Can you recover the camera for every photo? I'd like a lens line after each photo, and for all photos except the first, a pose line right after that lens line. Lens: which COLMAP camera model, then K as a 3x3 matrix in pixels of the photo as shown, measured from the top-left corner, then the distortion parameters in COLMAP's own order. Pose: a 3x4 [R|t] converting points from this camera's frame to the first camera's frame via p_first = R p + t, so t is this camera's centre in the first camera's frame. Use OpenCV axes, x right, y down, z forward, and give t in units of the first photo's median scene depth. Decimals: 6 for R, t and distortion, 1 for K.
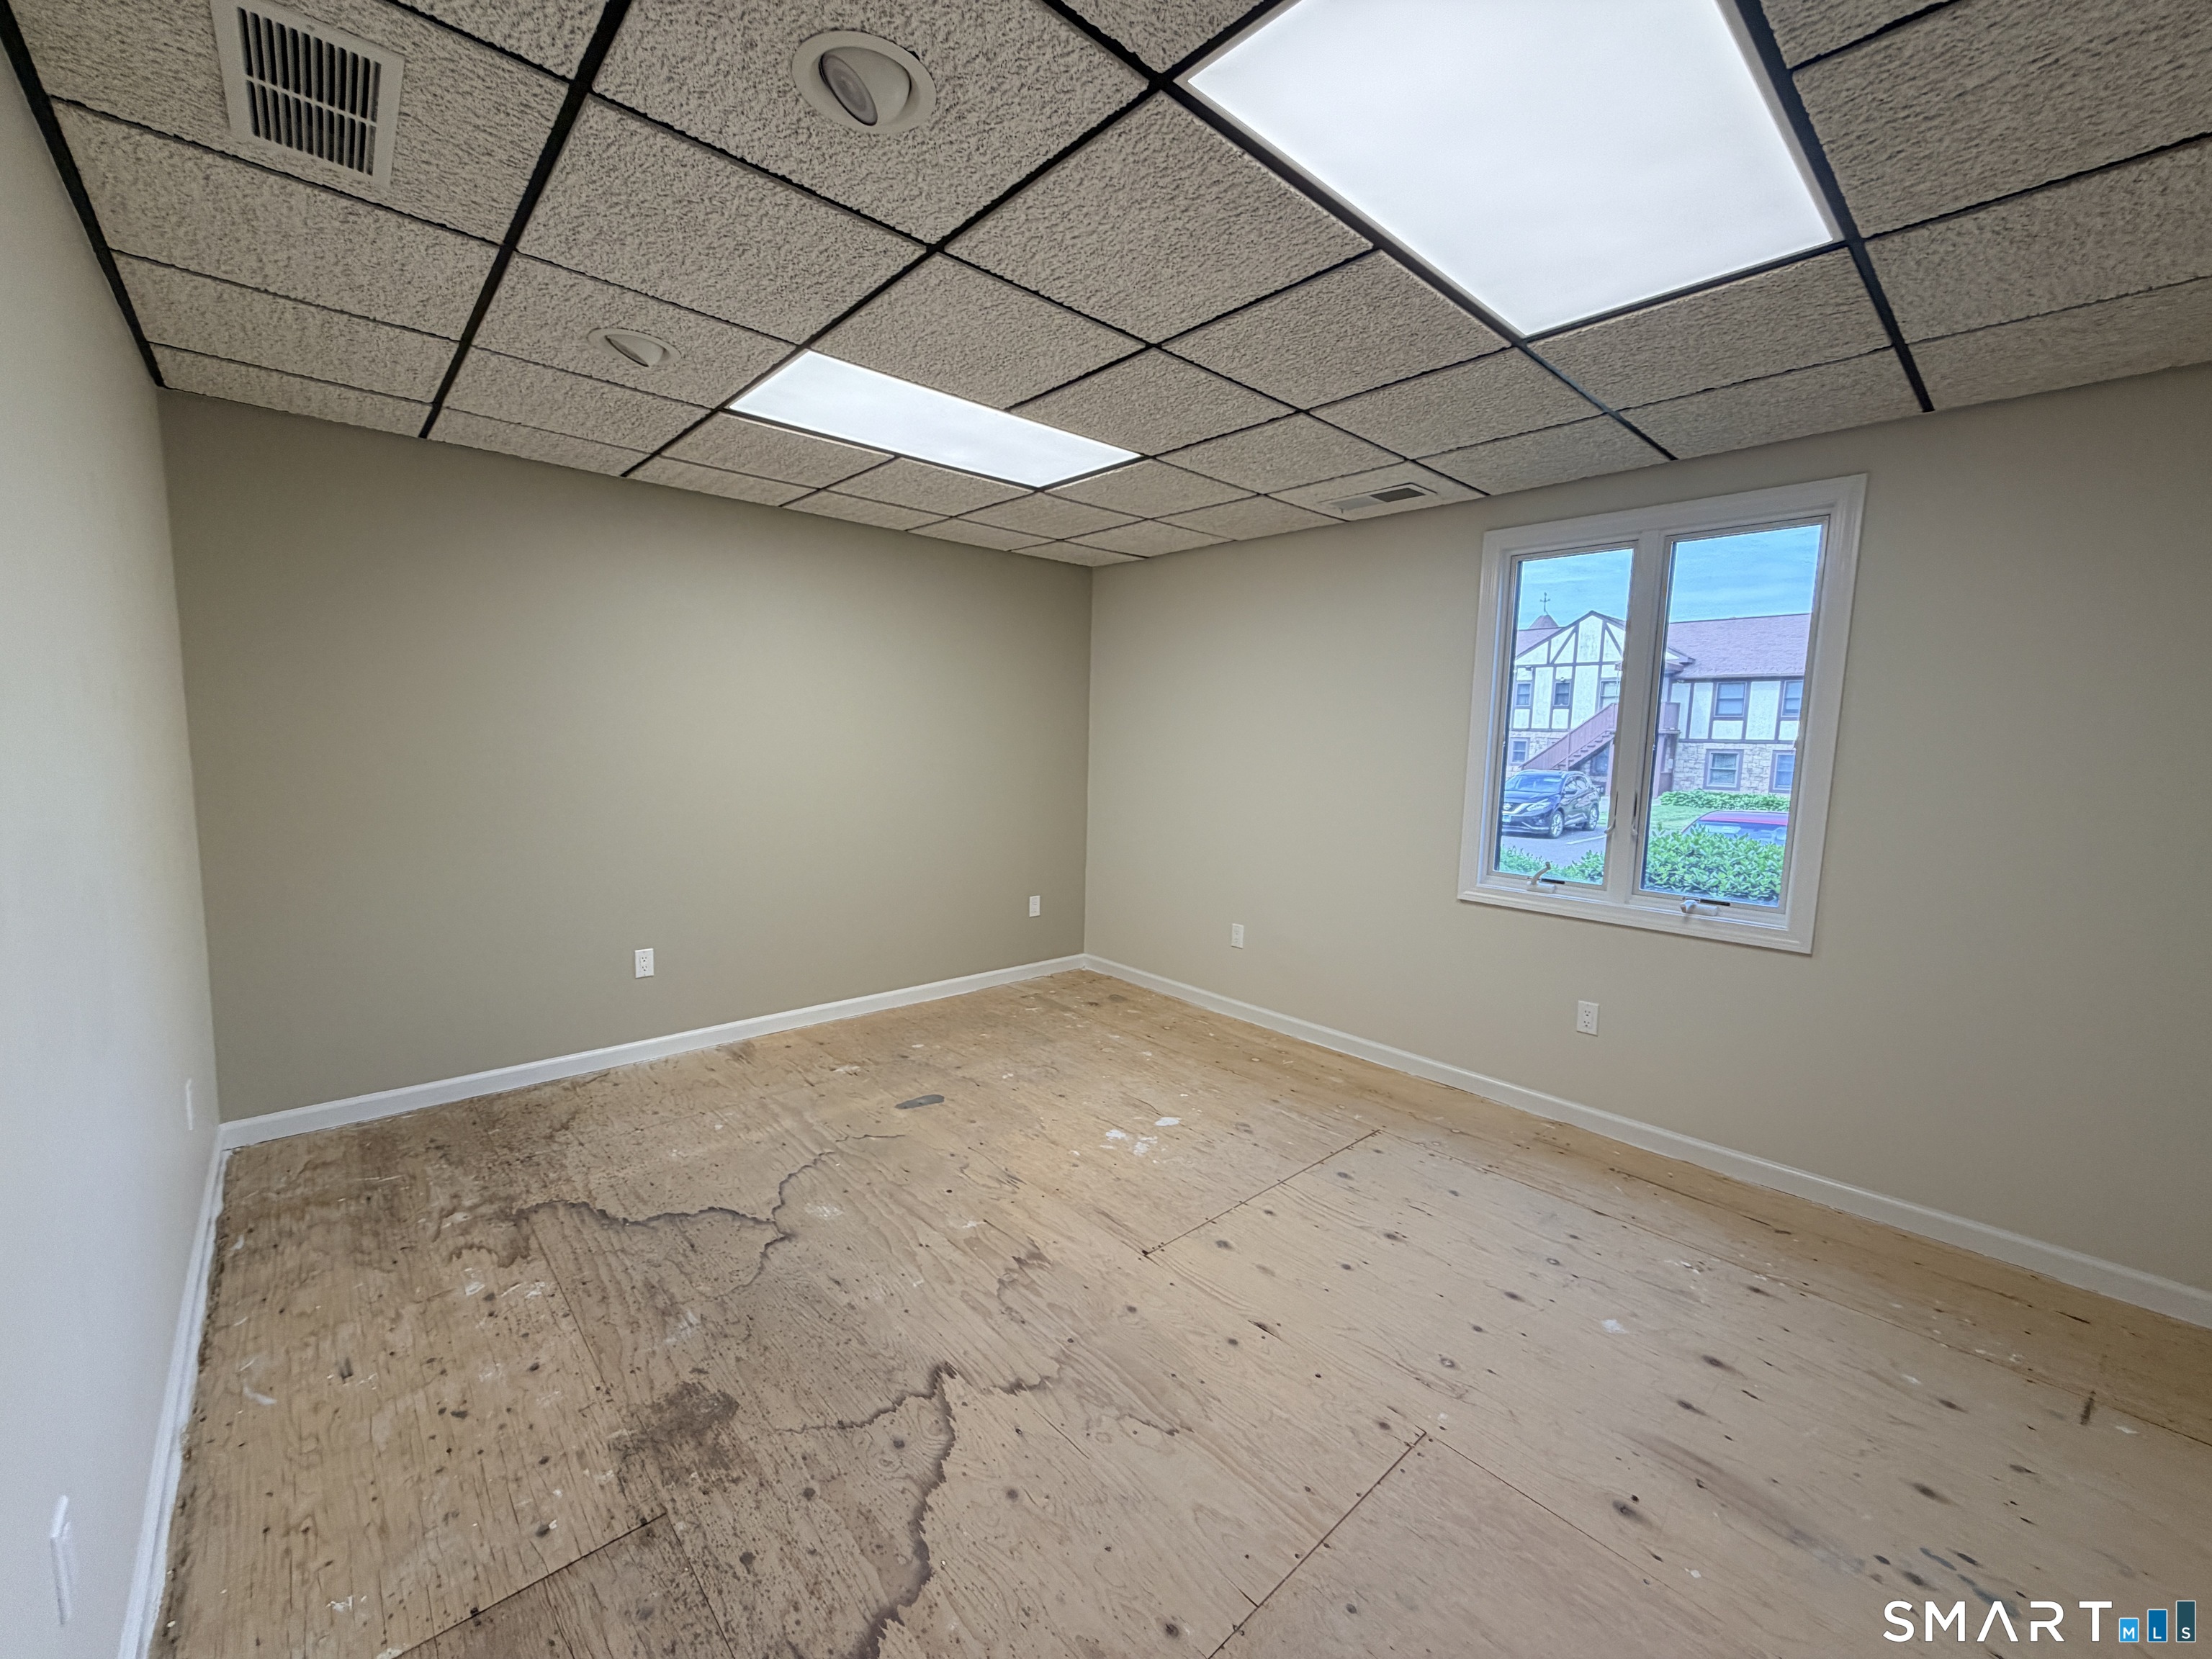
lens RADIAL K [[884.8, 0, 1090.3], [0, 884.8, 828.9], [0, 0, 1]] dist [0.000032, 0.000179]
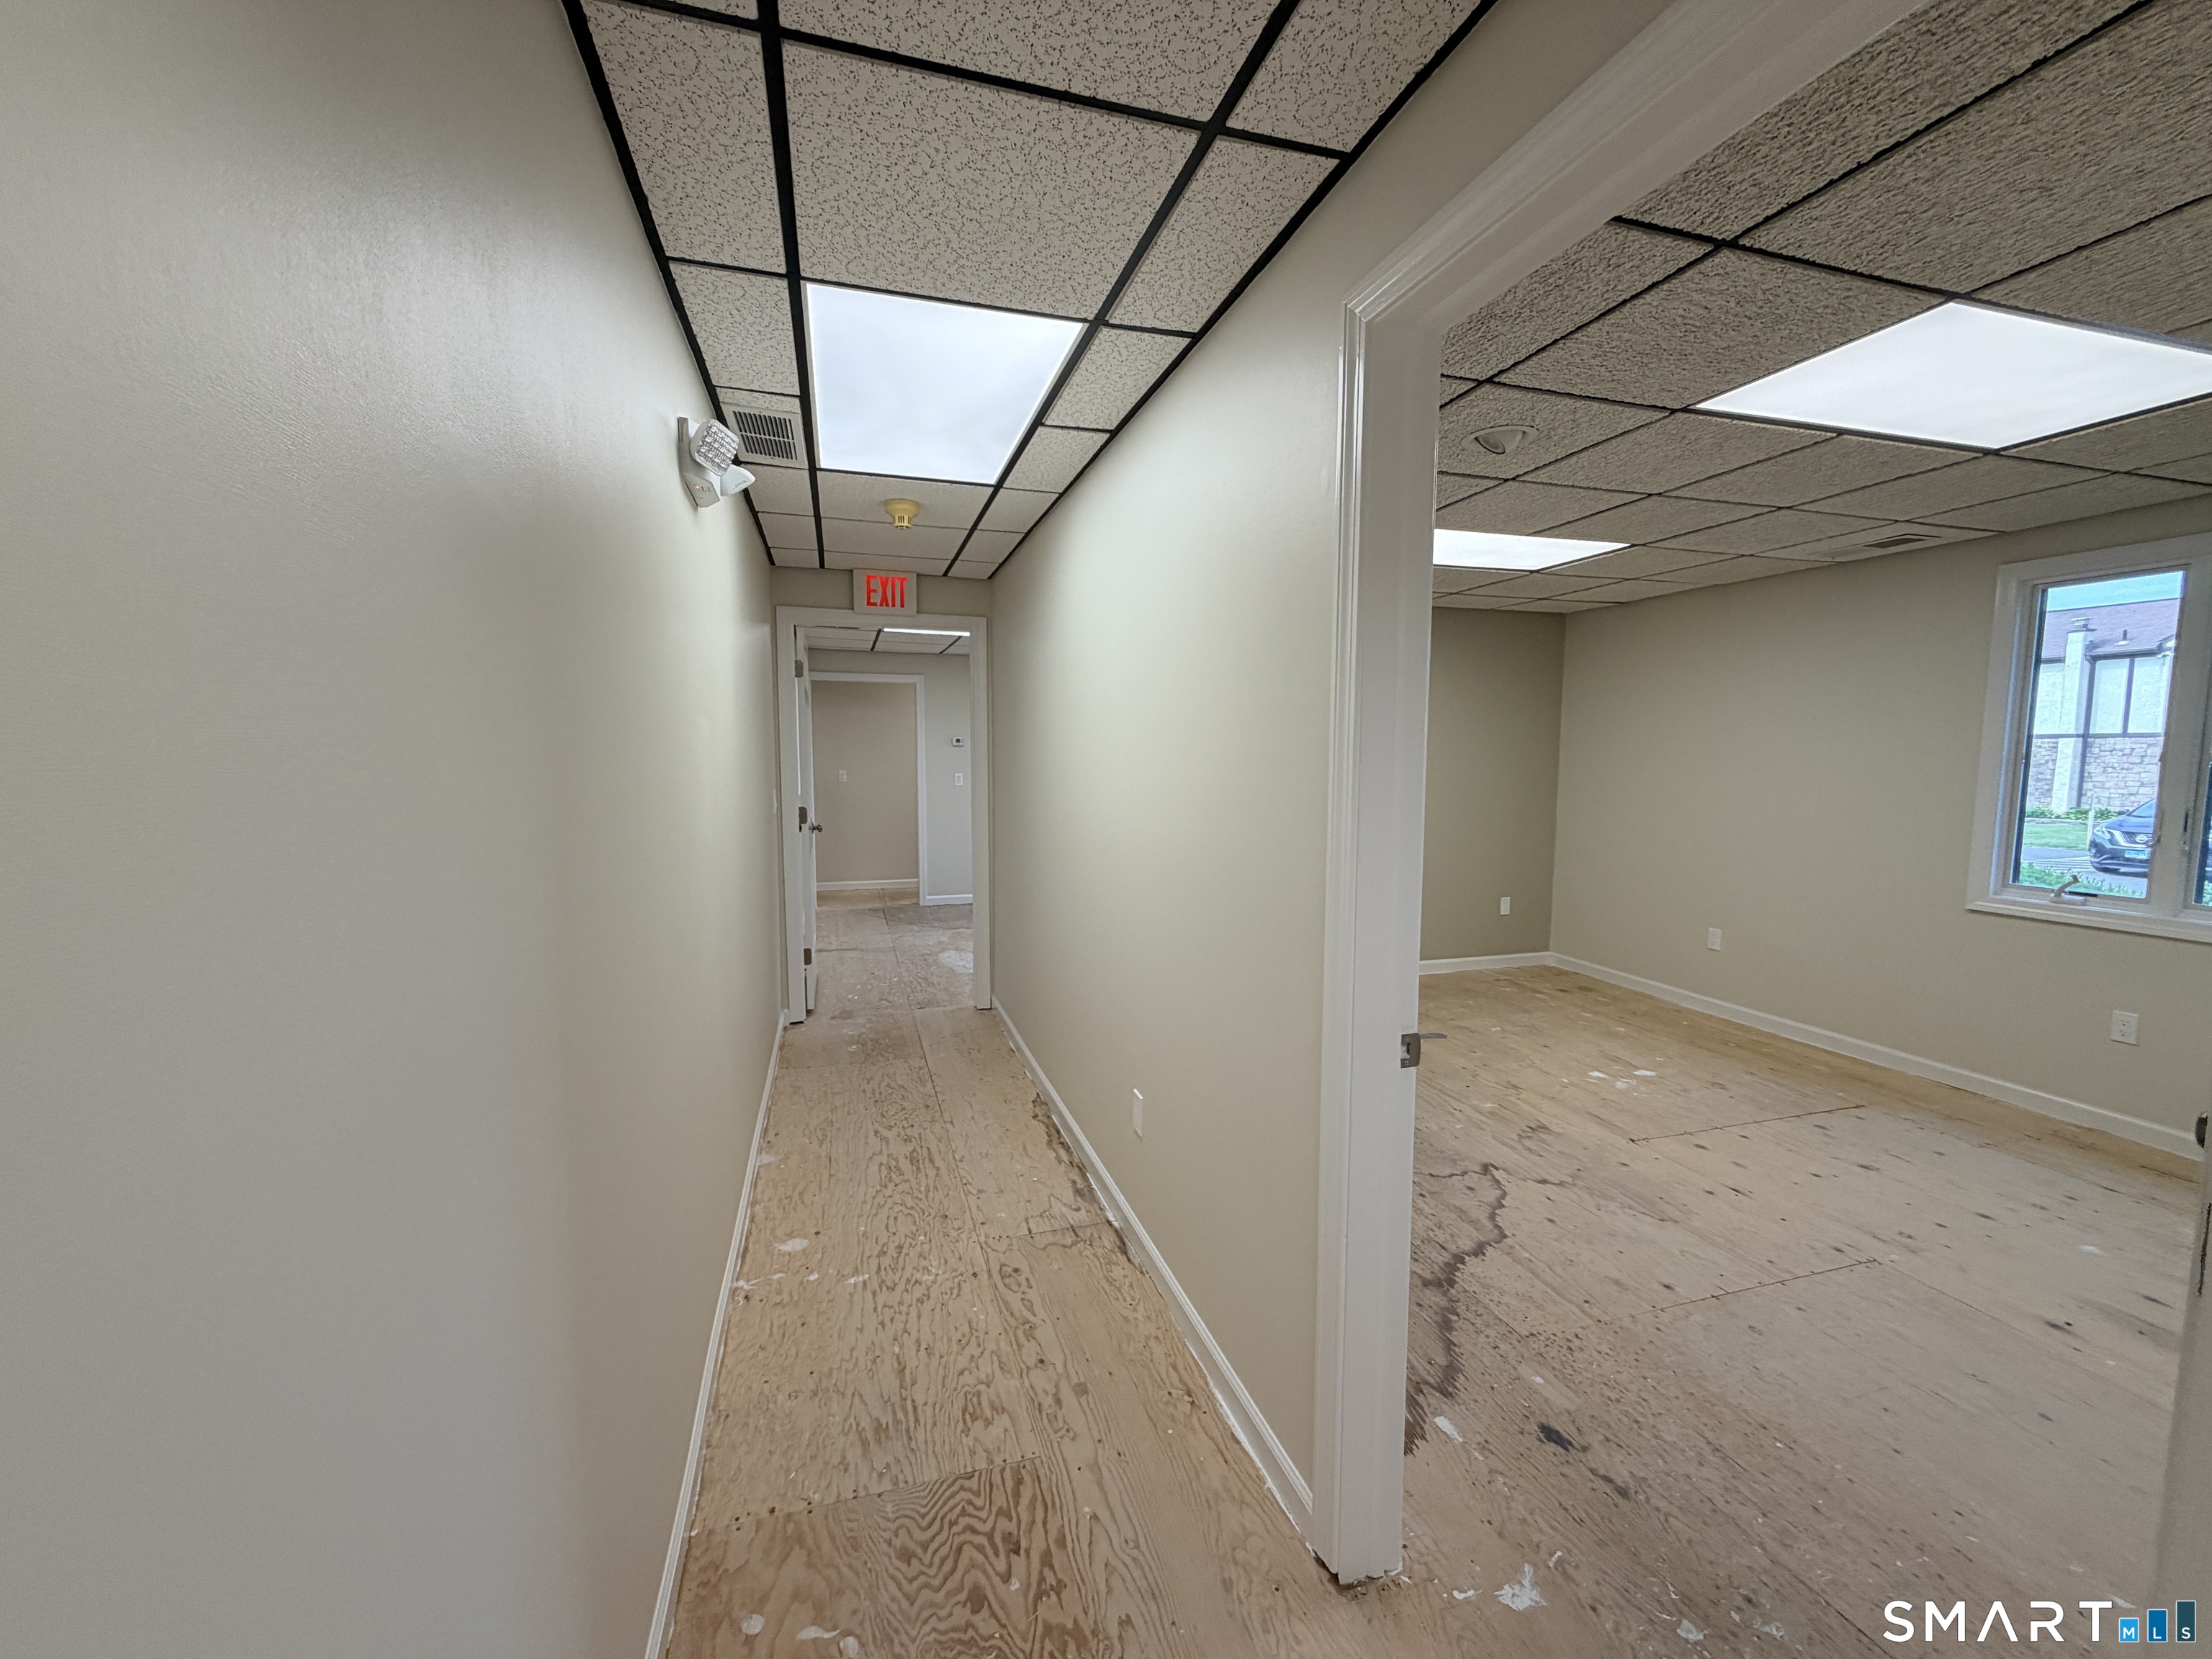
lens RADIAL K [[884.8, 0, 1090.3], [0, 884.8, 828.9], [0, 0, 1]] dist [0.000032, 0.000179]
pose [[0.901744, 0.016371, -0.431960, -0.081477], [-0.026906, 0.999471, -0.018289, 0.033546], [0.431432, 0.028114, 0.901707, -0.449878]]
